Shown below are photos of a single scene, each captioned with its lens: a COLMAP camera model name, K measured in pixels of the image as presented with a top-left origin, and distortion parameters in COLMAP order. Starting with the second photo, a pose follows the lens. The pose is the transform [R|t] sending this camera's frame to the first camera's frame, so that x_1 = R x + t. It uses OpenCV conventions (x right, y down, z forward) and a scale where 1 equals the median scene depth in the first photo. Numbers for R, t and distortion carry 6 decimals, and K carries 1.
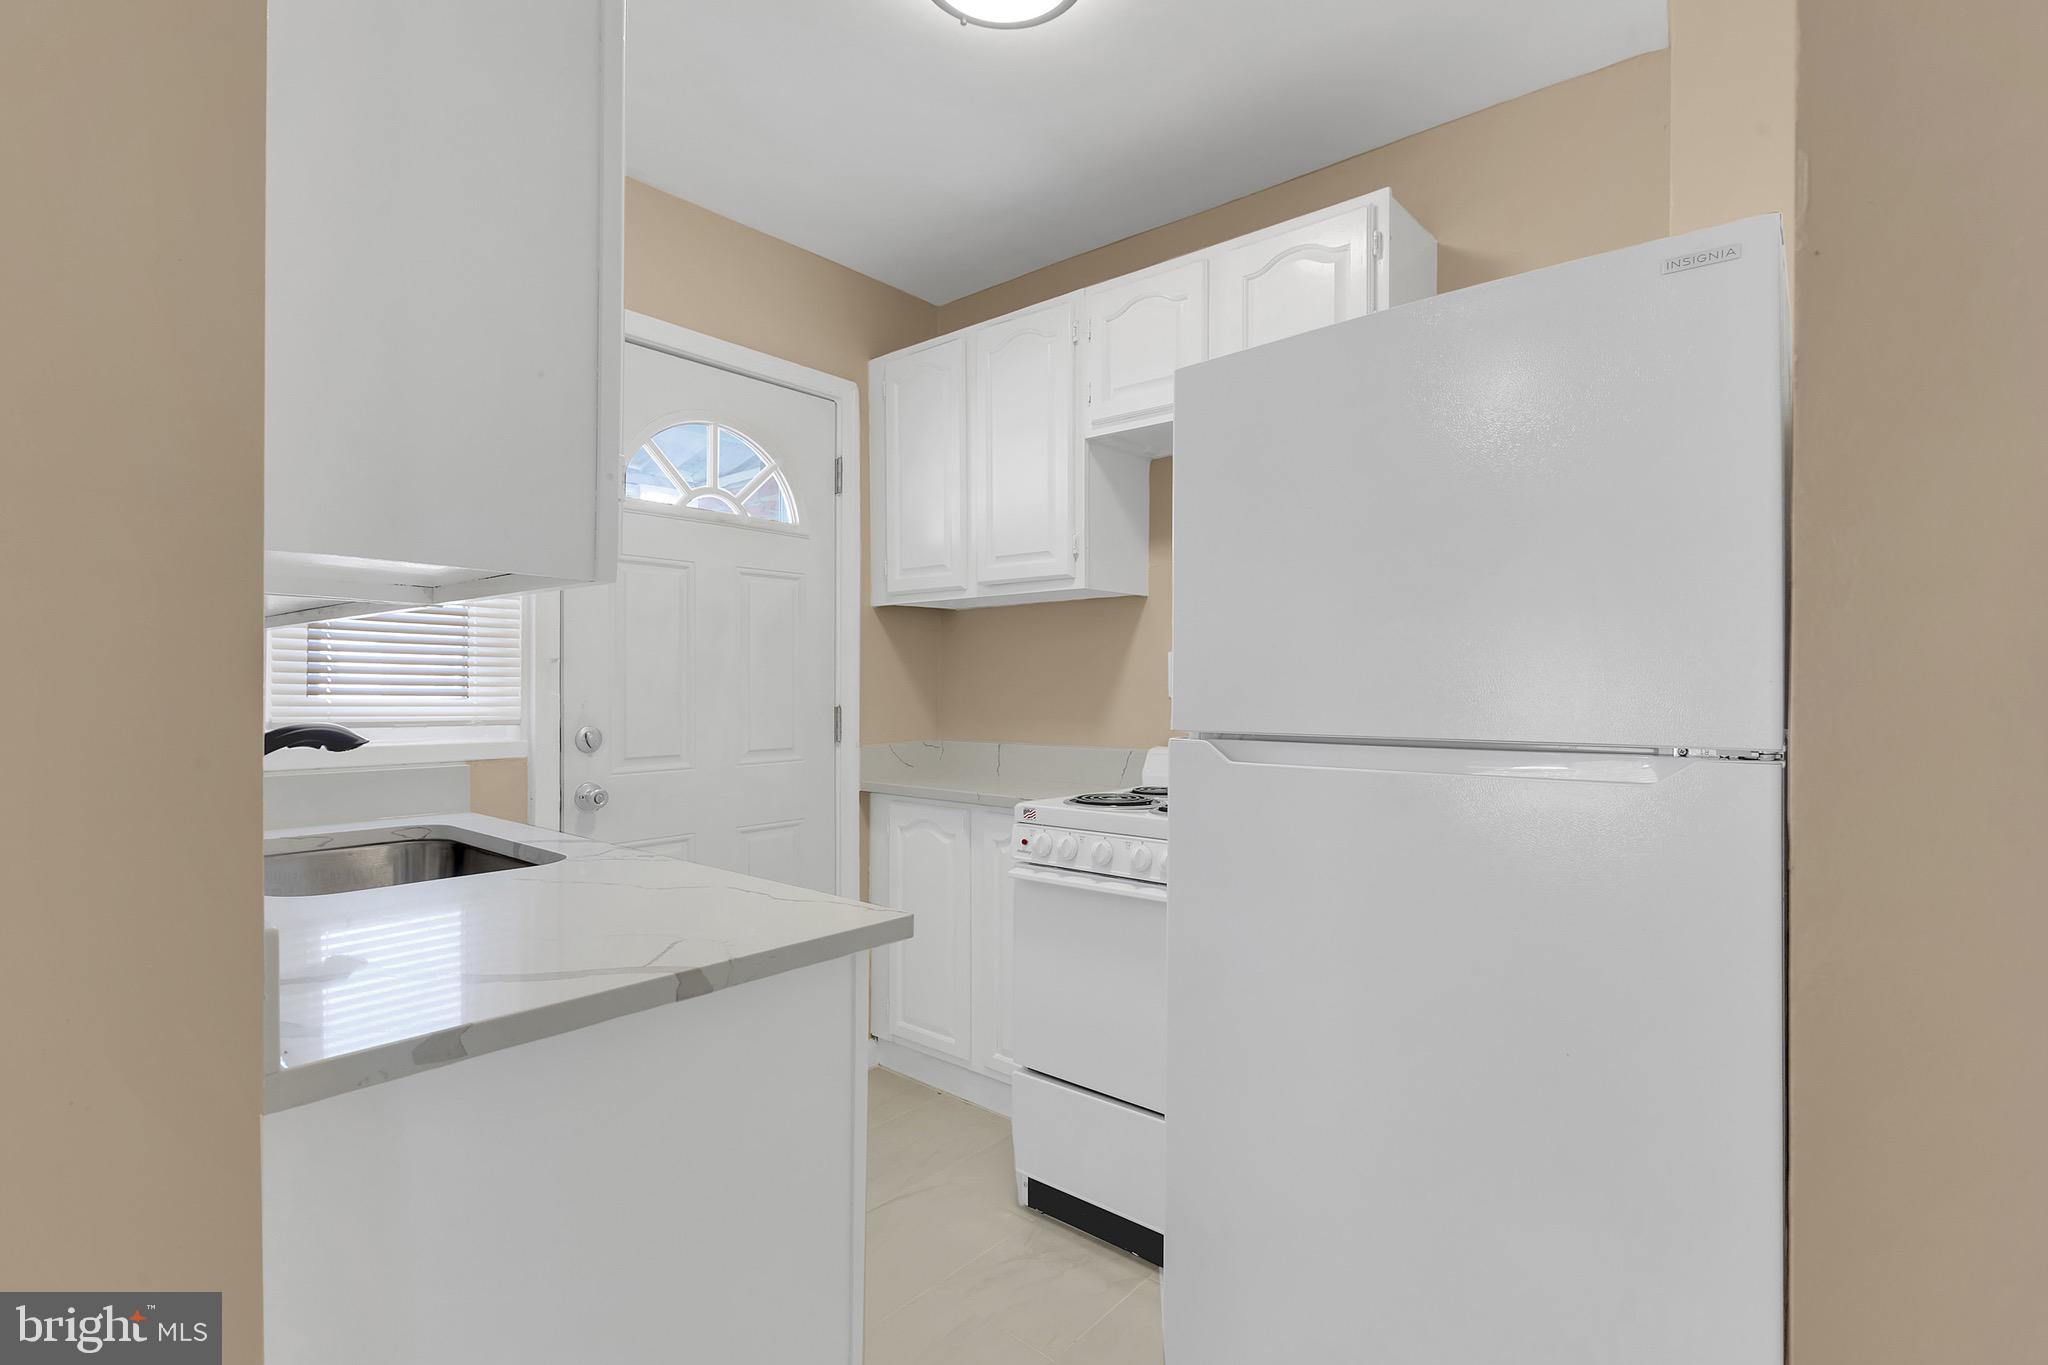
lens RADIAL K [[929.4, 0, 1010.3], [0, 929.4, 645.4], [0, 0, 1]] dist [-0.000267, -0.000284]
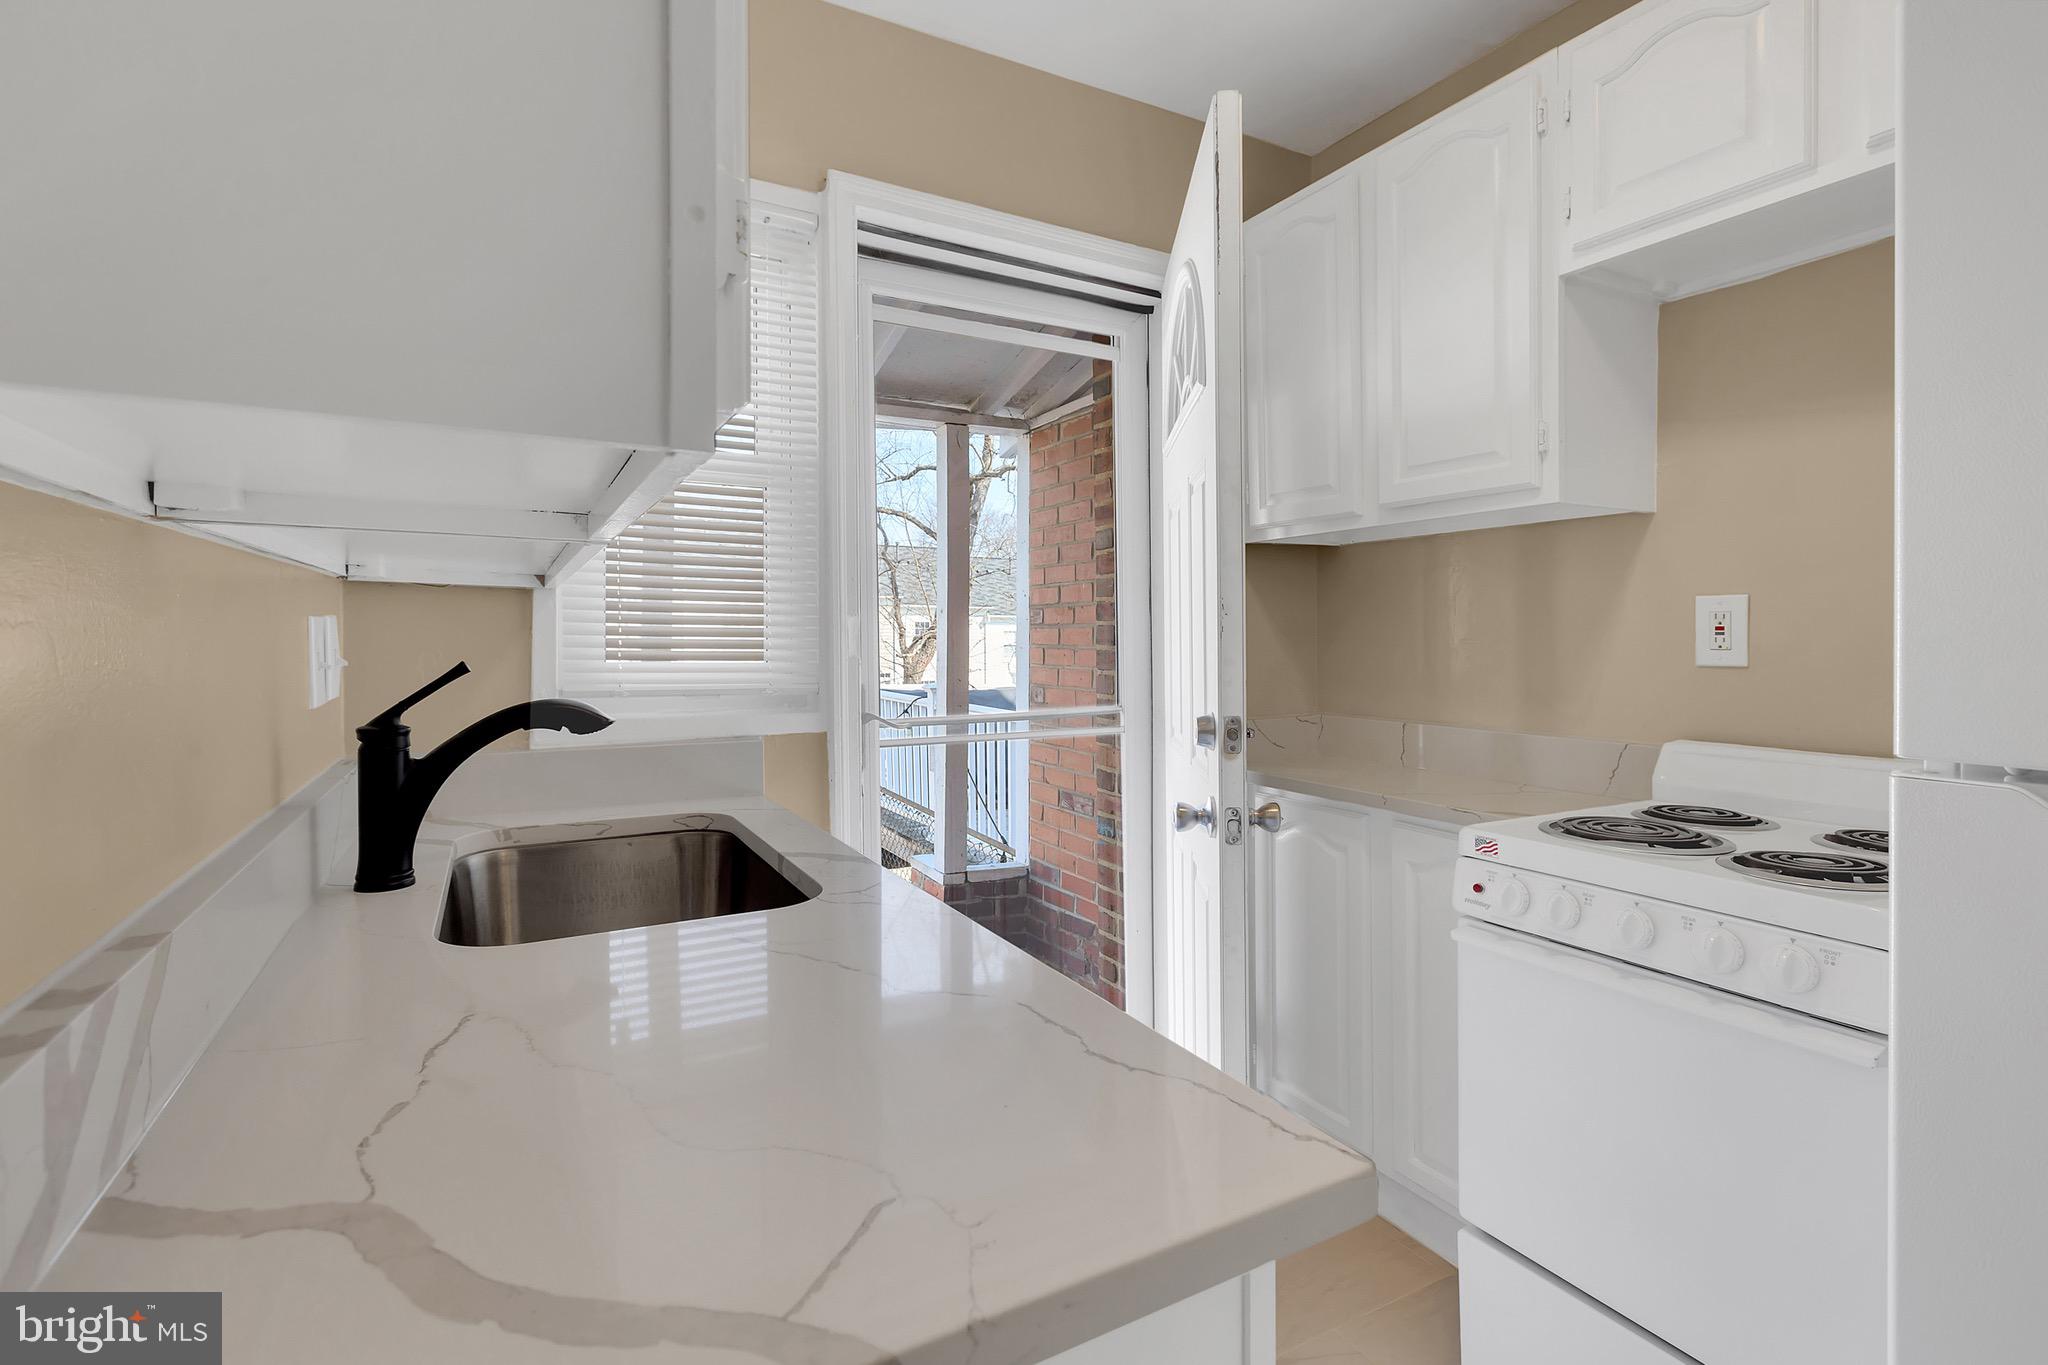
lens RADIAL K [[929.4, 0, 1010.3], [0, 929.4, 645.4], [0, 0, 1]] dist [-0.000267, -0.000284]
pose [[0.933195, 0.000648, -0.359369, -0.052195], [0.017129, 0.998782, 0.046280, 0.003772], [0.358961, -0.049344, 0.932047, 0.255788]]
